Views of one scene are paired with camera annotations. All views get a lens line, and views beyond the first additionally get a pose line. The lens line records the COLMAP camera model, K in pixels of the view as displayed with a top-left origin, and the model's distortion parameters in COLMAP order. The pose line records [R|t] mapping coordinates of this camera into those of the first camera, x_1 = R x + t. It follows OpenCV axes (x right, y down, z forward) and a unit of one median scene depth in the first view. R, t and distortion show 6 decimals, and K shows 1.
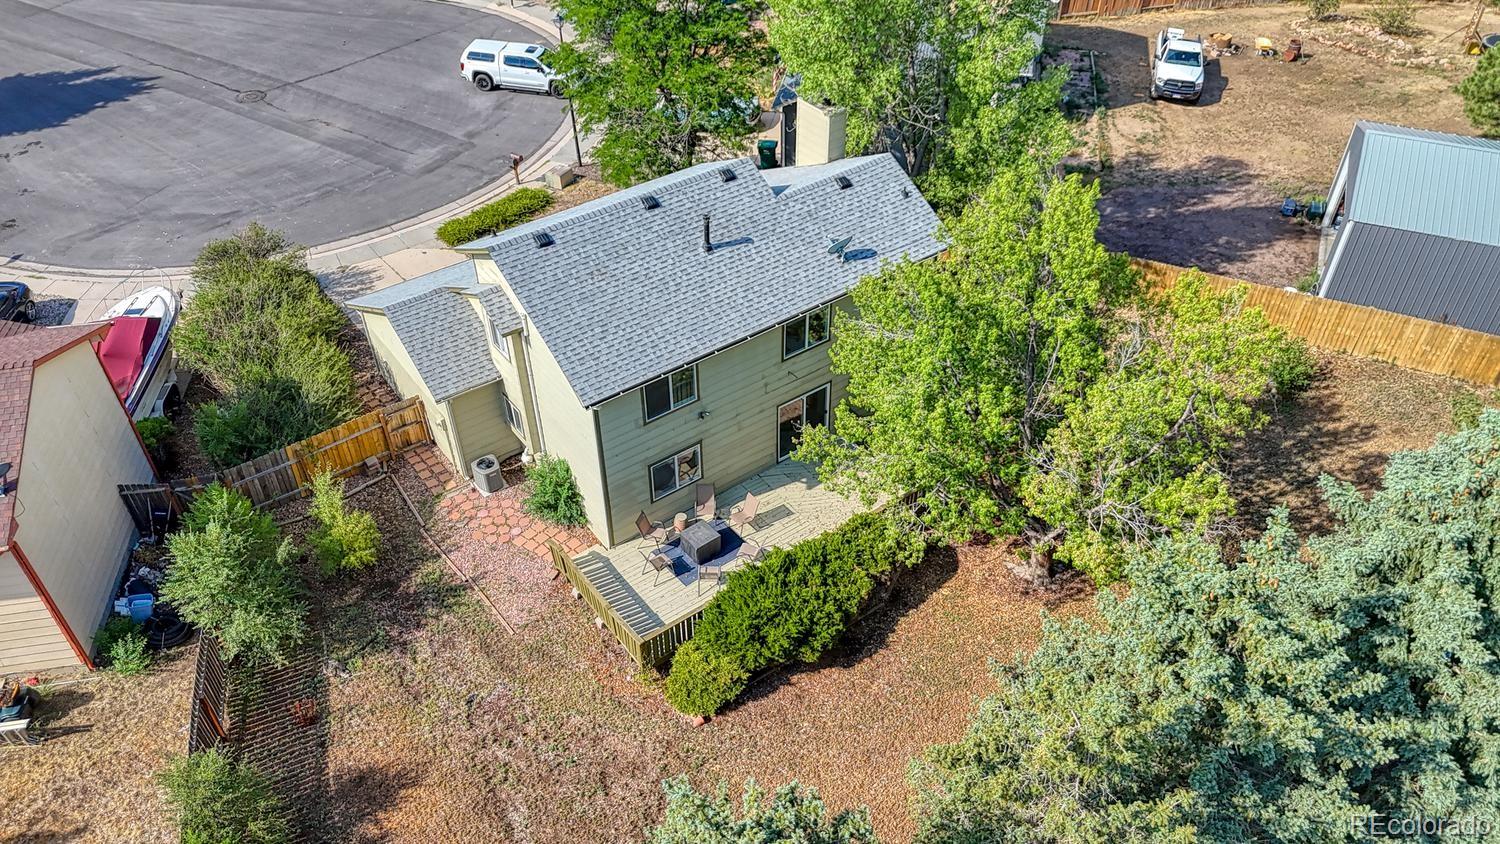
lens RADIAL K [[1094.2, 0, 756.9], [0, 1094.2, 423.8], [0, 0, 1]] dist [0.014838, -0.016550]
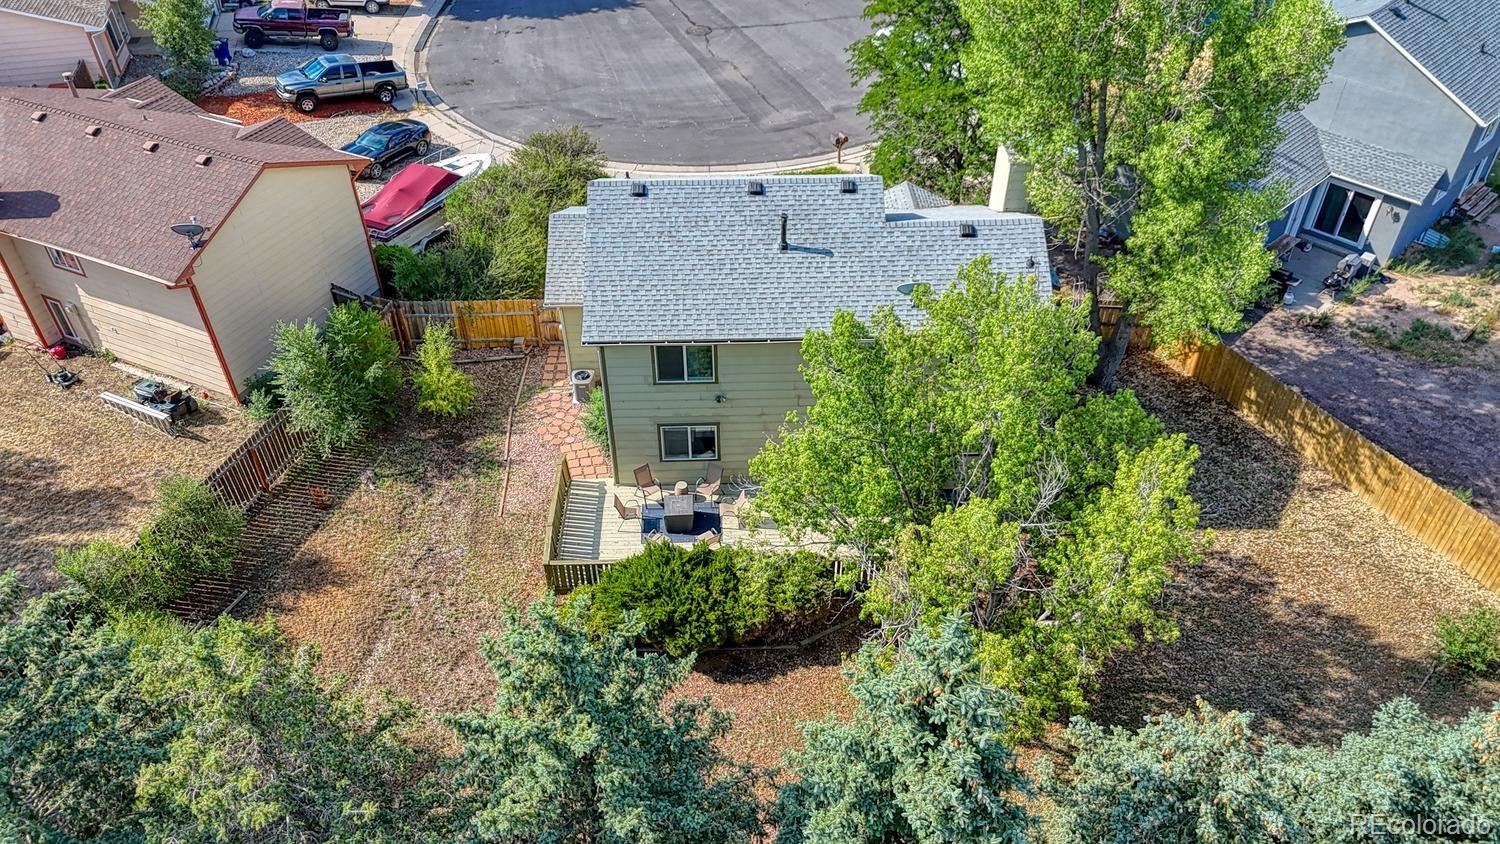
lens RADIAL K [[1094.2, 0, 754.8], [0, 1094.2, 418.3], [0, 0, 1]] dist [0.014838, -0.016550]
pose [[0.818624, 0.369898, -0.439352, 0.399195], [-0.371191, 0.924498, 0.086727, -0.084631], [0.438260, 0.092086, 0.894119, 0.093314]]
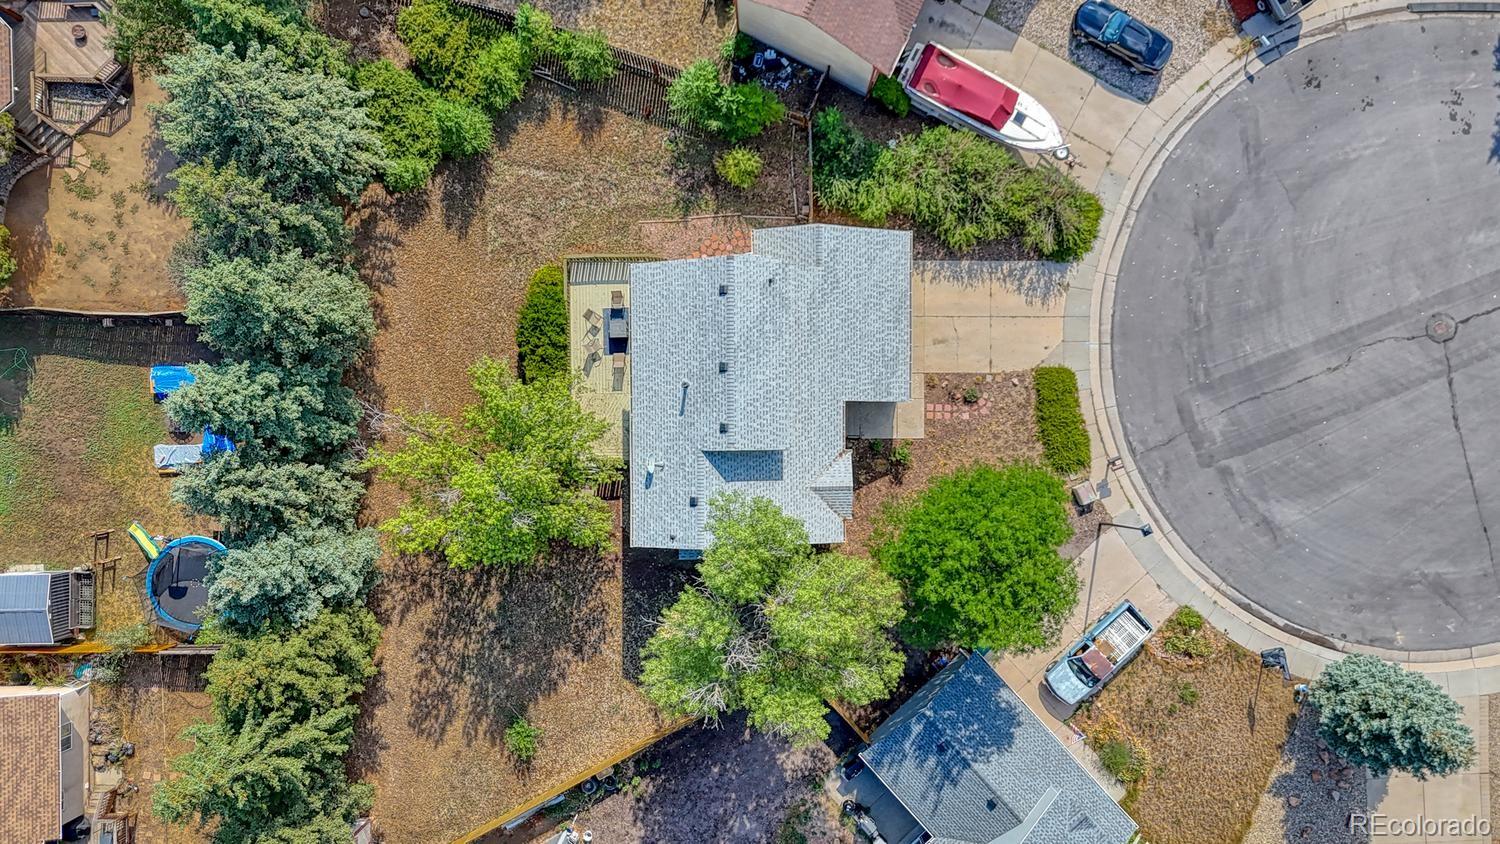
lens RADIAL K [[1094.2, 0, 758.8], [0, 1094.2, 480.5], [0, 0, 1]] dist [0.014838, -0.016550]
pose [[-0.592614, 0.804675, 0.036139, -0.049110], [-0.518534, -0.415446, 0.747347, -1.344981], [0.616385, 0.424150, 0.663450, 0.061266]]
